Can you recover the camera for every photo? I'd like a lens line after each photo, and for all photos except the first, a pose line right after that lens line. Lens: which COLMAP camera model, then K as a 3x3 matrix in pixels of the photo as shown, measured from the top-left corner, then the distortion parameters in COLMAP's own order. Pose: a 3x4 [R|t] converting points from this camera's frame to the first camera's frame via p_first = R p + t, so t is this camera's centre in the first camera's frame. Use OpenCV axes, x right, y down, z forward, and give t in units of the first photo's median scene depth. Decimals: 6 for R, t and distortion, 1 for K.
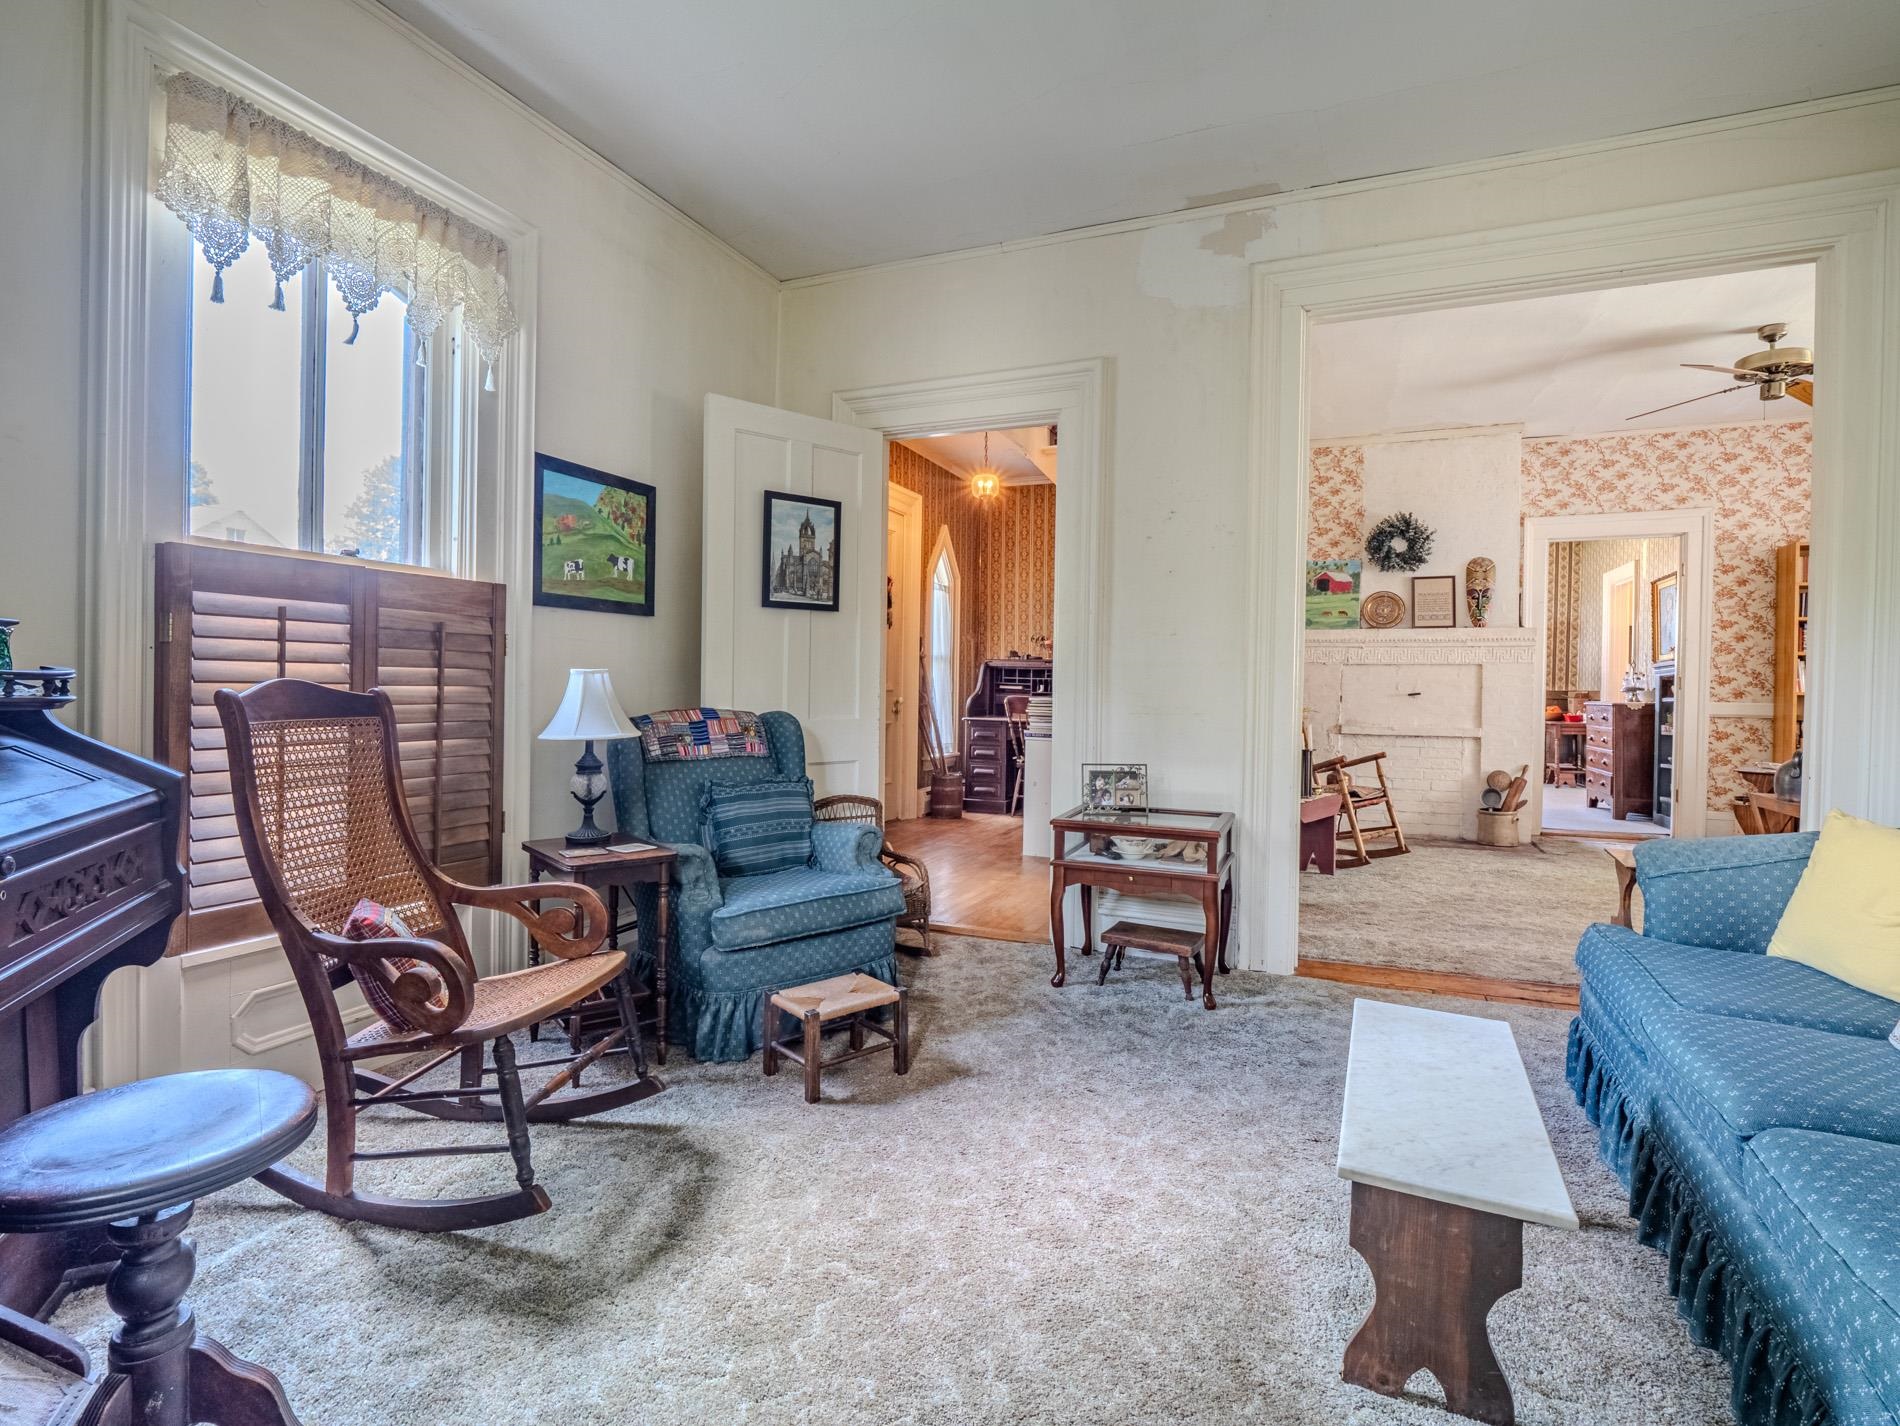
lens RADIAL K [[919.2, 0, 954.3], [0, 919.2, 690.6], [0, 0, 1]] dist [-0.010038, -0.004875]
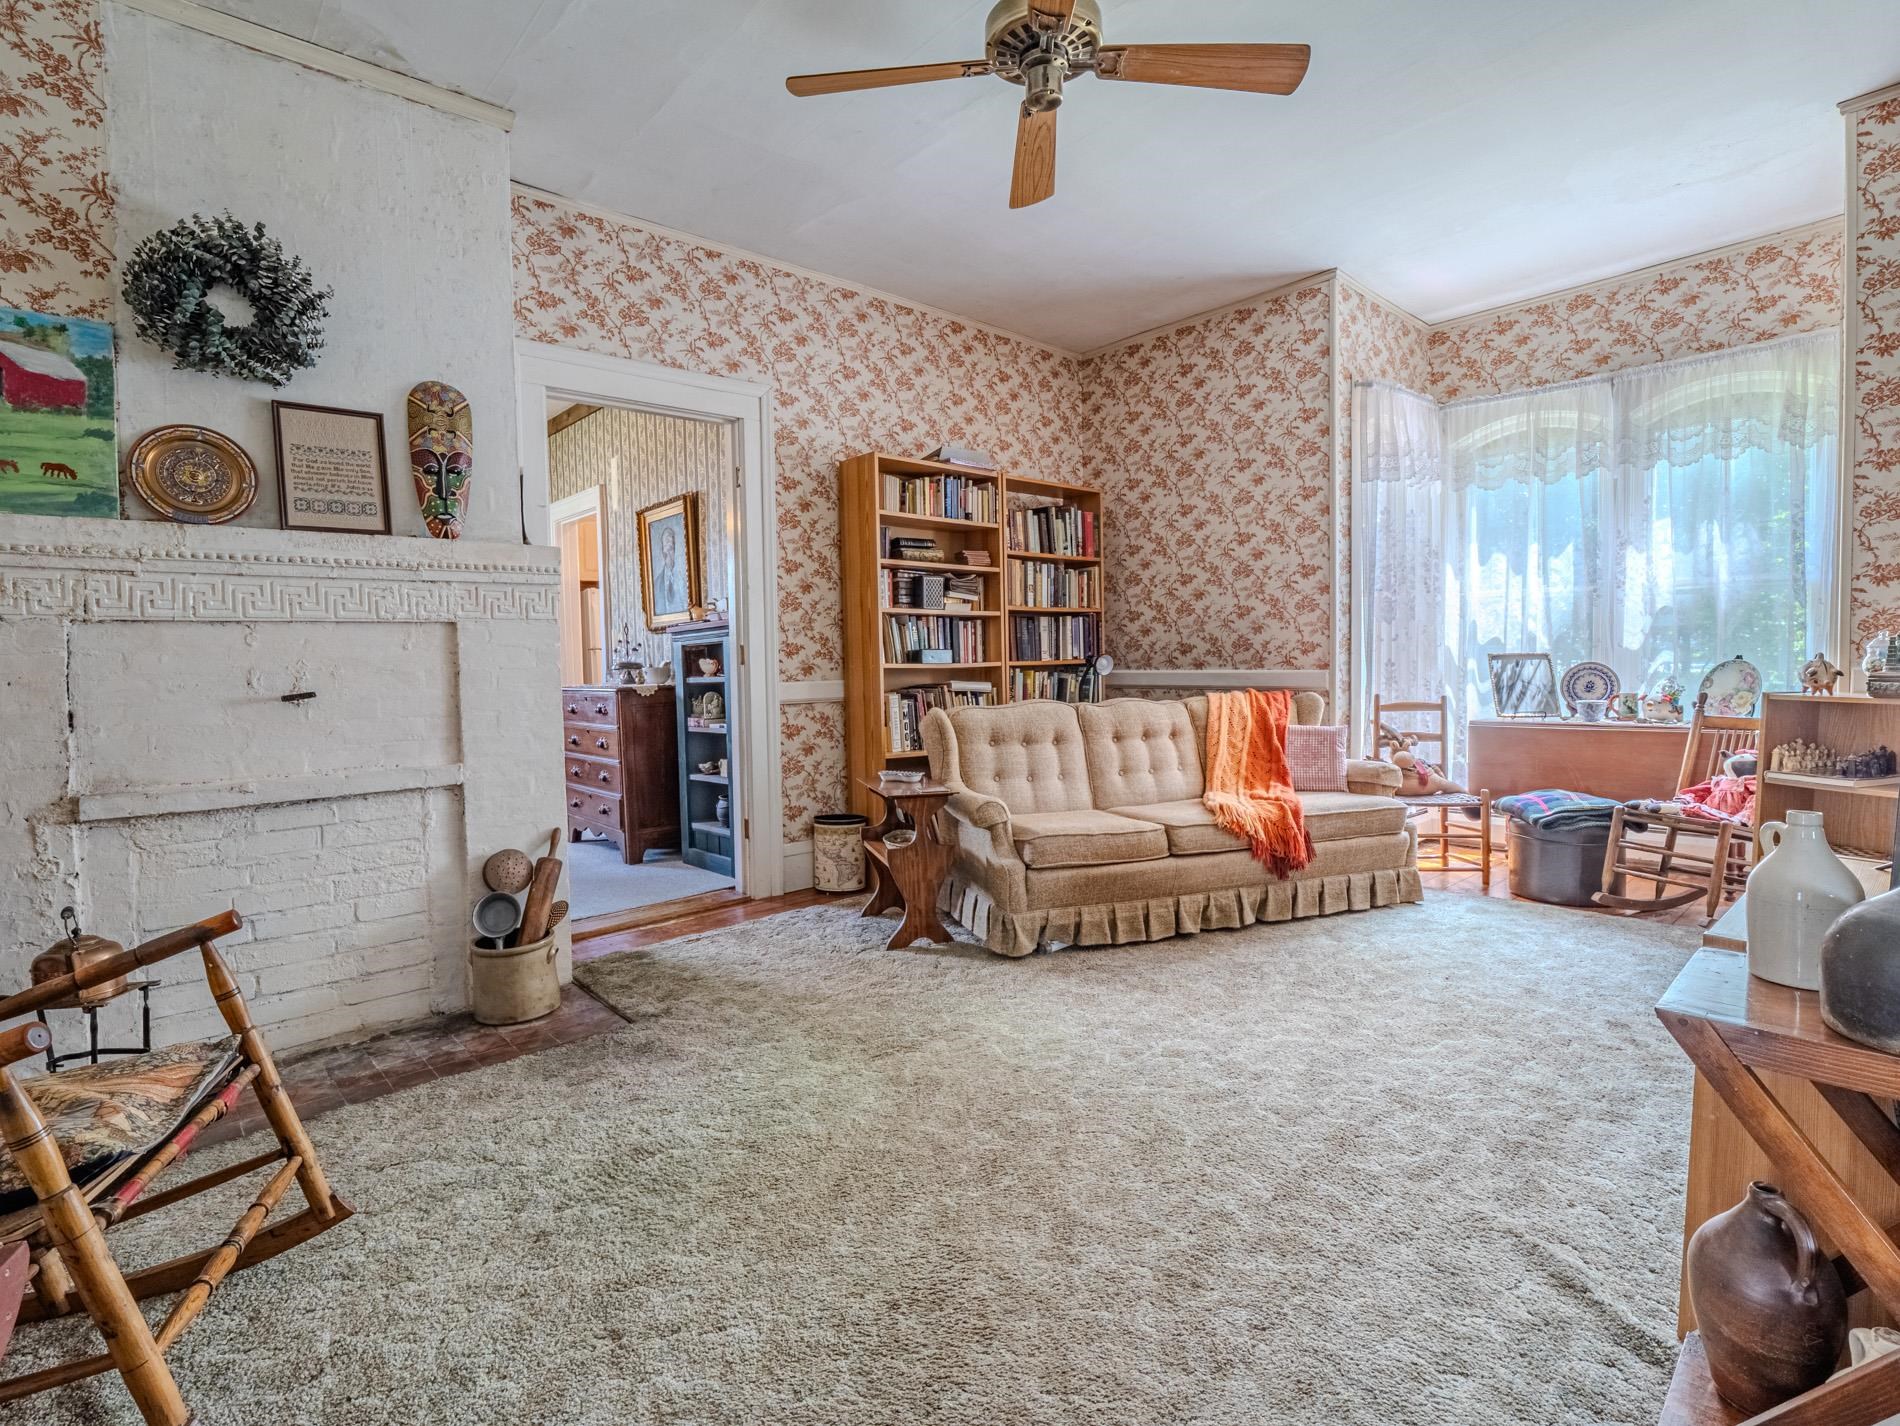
lens RADIAL K [[919.2, 0, 943.2], [0, 919.2, 701.3], [0, 0, 1]] dist [-0.010038, -0.004875]
pose [[0.437024, -0.065497, 0.897062, 0.277824], [0.030917, 0.997850, 0.057794, -0.008575], [-0.898918, 0.002478, 0.438110, 0.595227]]
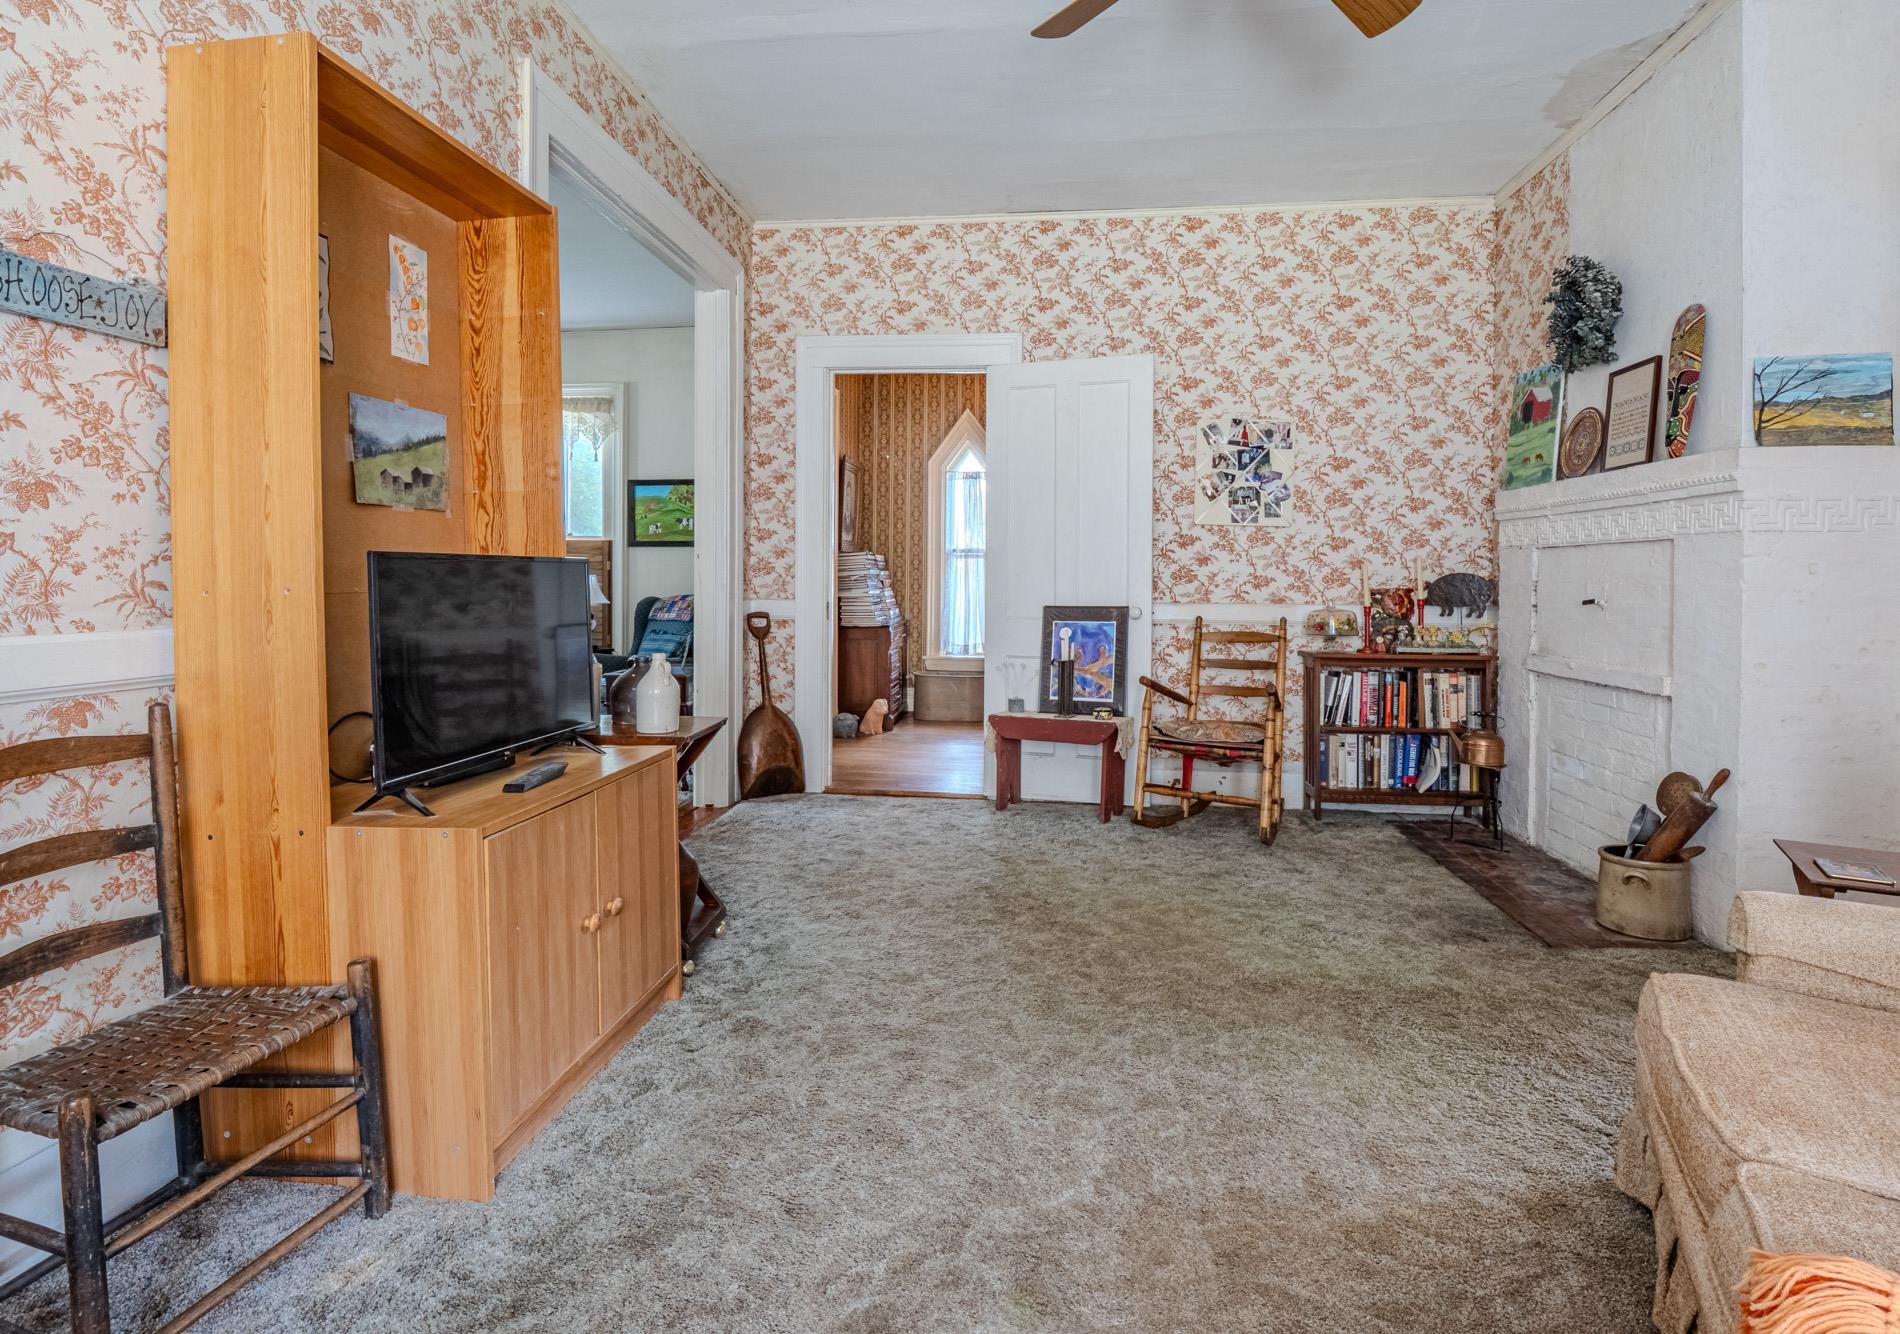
lens RADIAL K [[965.4, 0, 971.3], [0, 965.4, 583.9], [0, 0, 1]] dist [0.000758, 0.000063]
pose [[0.274965, -0.001697, -0.961453, 0.958814], [-0.011379, 0.999923, -0.005019, 0.000457], [0.961387, 0.012320, 0.274925, 0.532742]]
